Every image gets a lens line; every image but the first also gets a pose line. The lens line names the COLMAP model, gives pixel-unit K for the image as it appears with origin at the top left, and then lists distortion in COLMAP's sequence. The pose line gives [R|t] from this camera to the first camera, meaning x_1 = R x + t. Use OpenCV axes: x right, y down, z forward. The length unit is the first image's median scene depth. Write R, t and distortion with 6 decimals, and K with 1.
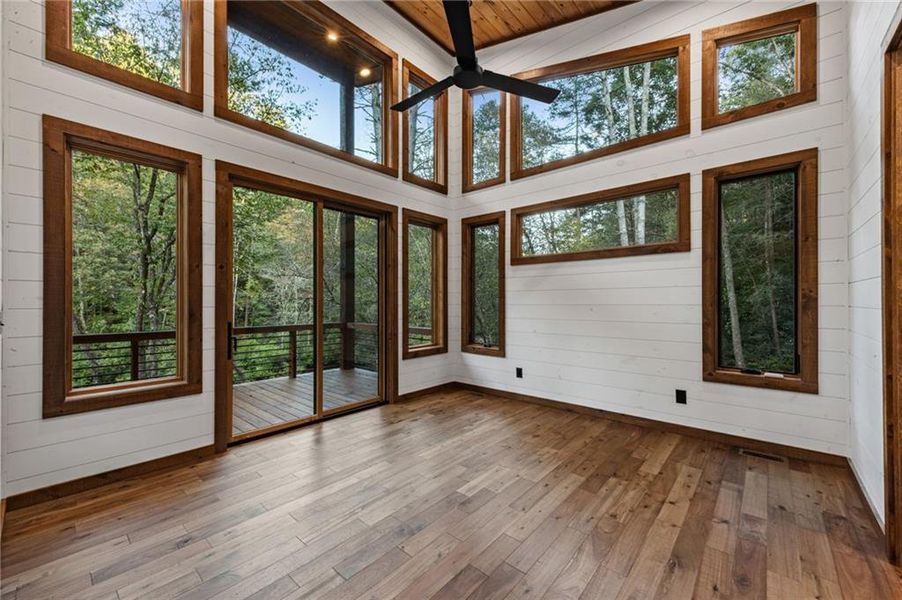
lens RADIAL K [[363.4, 0, 448.9], [0, 363.4, 302.4], [0, 0, 1]] dist [0.008636, -0.000599]
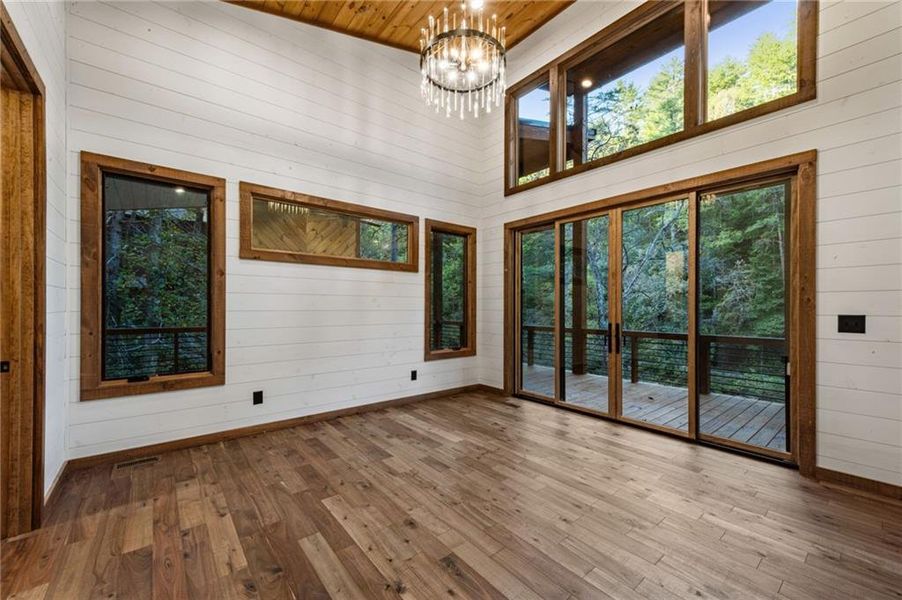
lens RADIAL K [[363.4, 0, 451.9], [0, 363.4, 303.9], [0, 0, 1]] dist [0.008636, -0.000599]
pose [[0.171633, 0.012317, 0.985084, -0.726547], [0.001003, 0.999919, -0.012677, 0.002716], [-0.985160, 0.003164, 0.171607, 0.639350]]
